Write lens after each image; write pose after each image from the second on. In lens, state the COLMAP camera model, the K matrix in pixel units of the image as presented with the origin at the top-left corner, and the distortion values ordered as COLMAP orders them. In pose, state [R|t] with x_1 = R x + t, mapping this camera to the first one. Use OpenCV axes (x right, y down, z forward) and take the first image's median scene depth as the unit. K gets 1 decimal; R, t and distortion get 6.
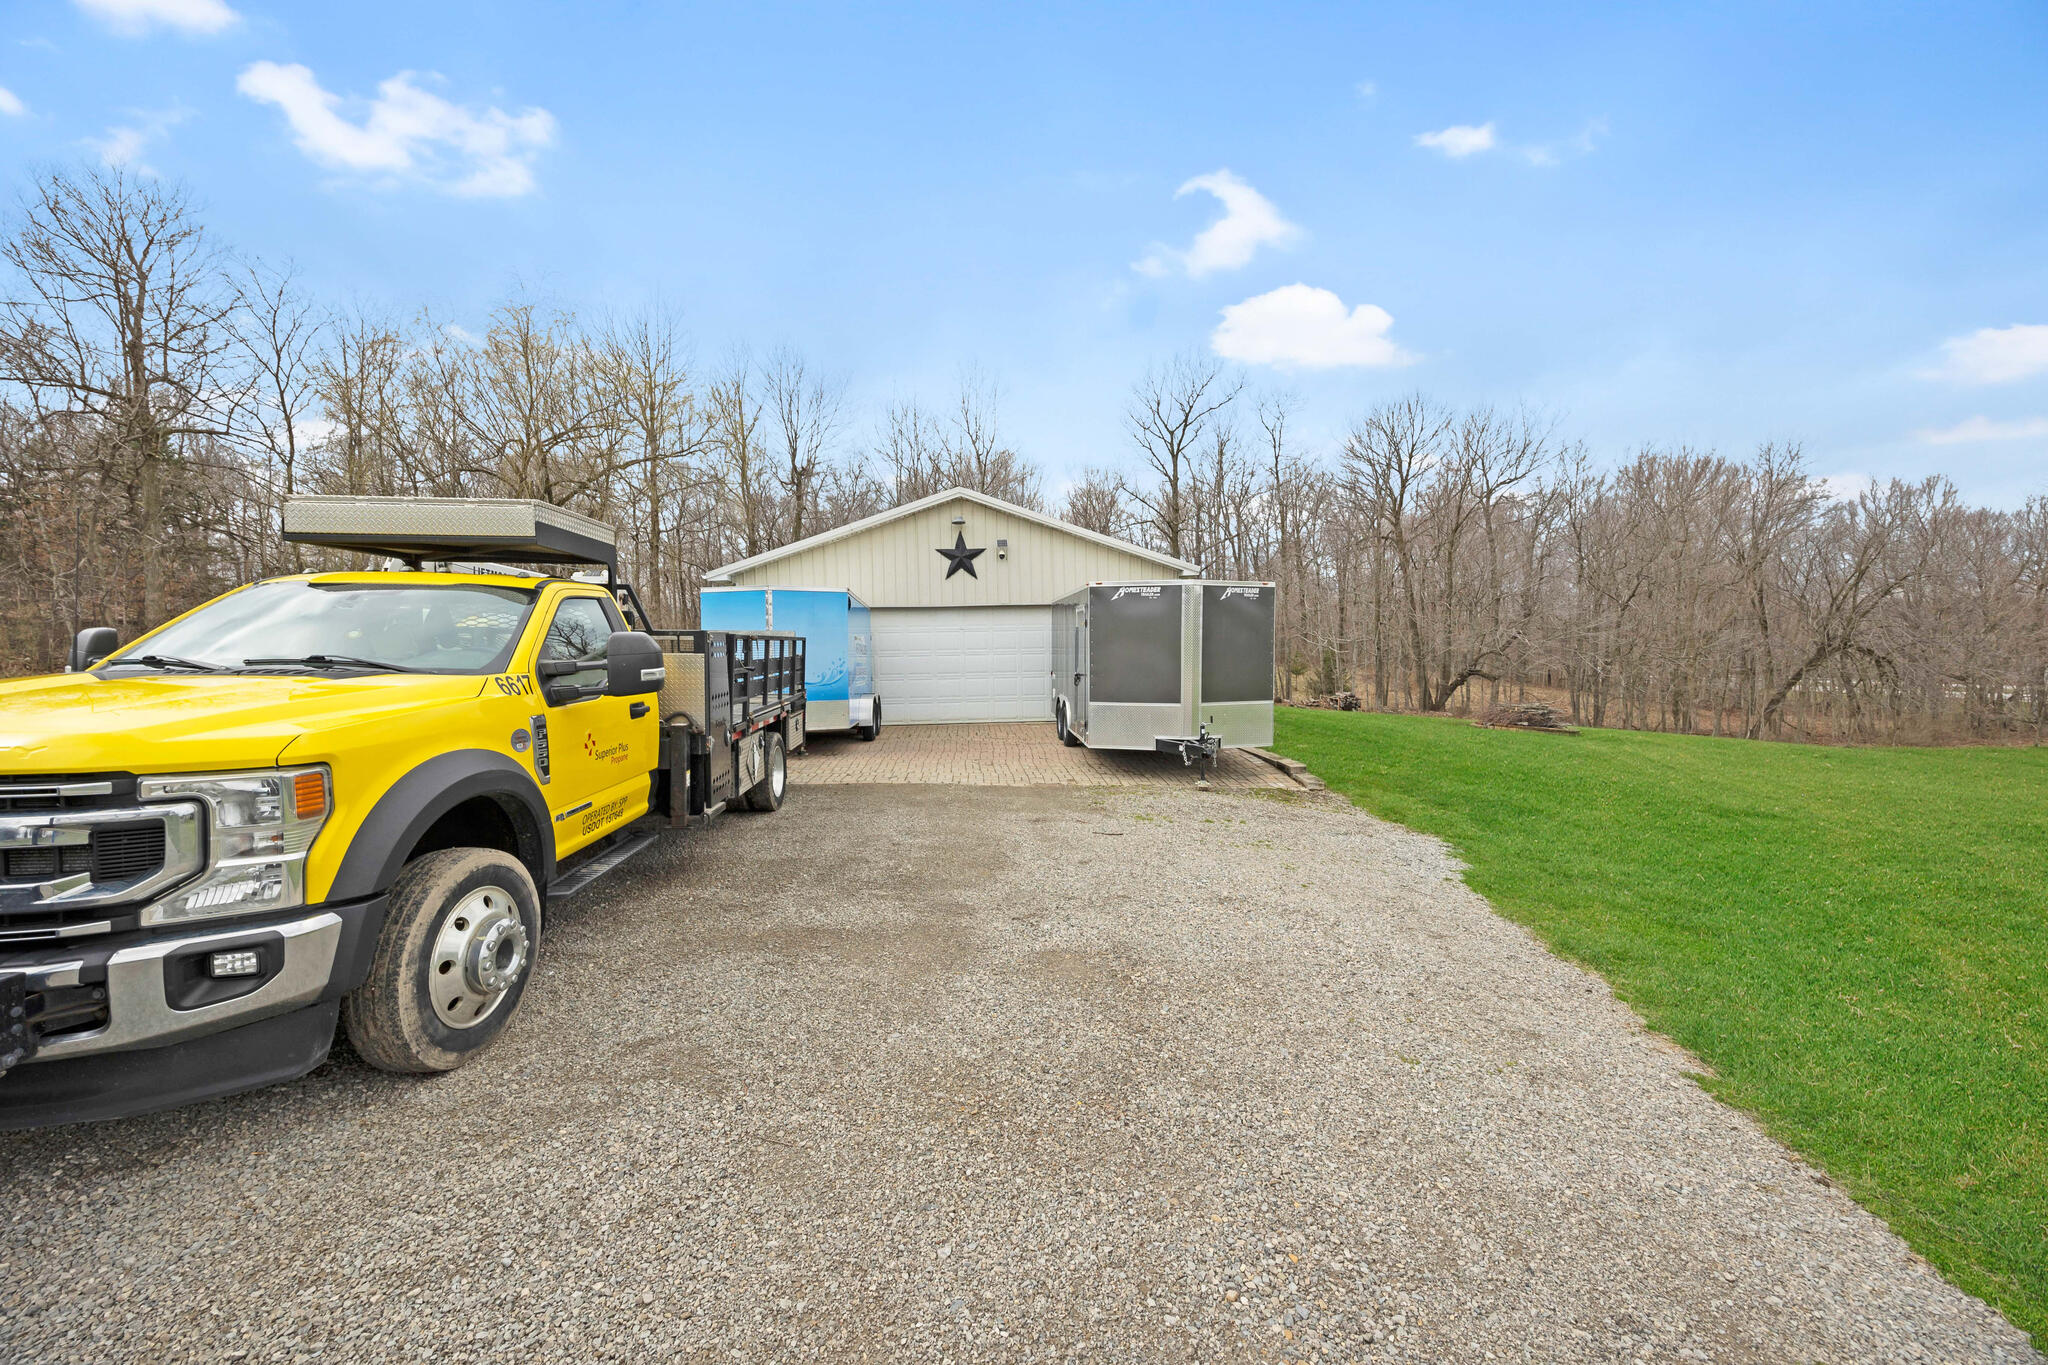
lens RADIAL K [[789.7, 0, 1024.0], [0, 789.7, 682.5], [0, 0, 1]] dist [-0.001207, -0.000021]
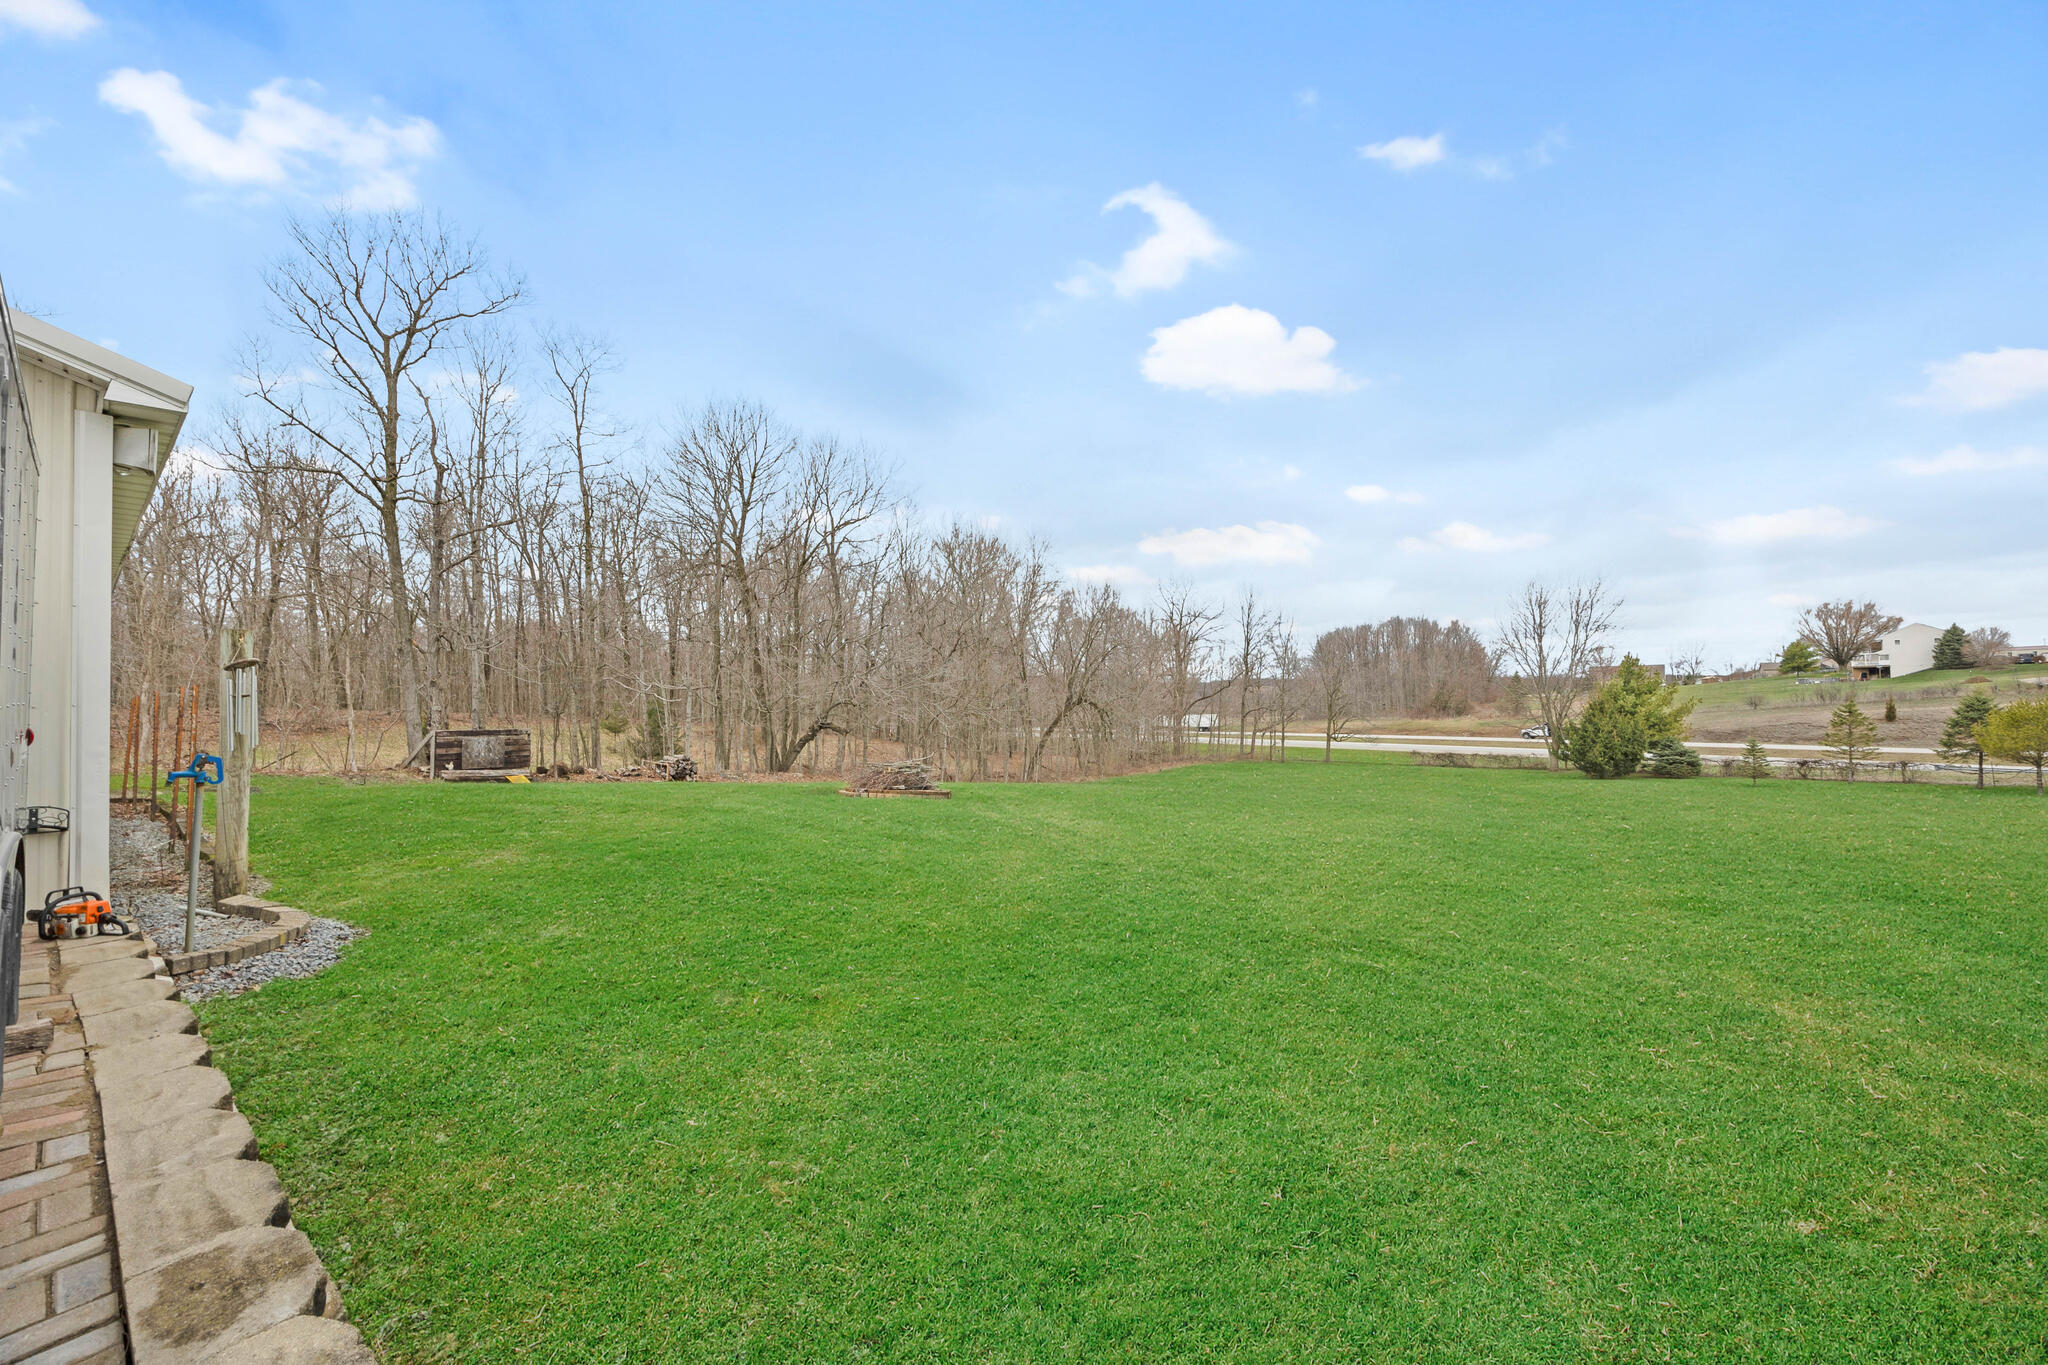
lens RADIAL K [[789.7, 0, 1024.0], [0, 789.7, 682.5], [0, 0, 1]] dist [-0.001207, -0.000021]
pose [[0.697175, 0.022861, 0.716537, 0.085743], [0.028358, 0.997830, -0.059428, -0.002008], [-0.716340, 0.061752, 0.695013, 0.208815]]
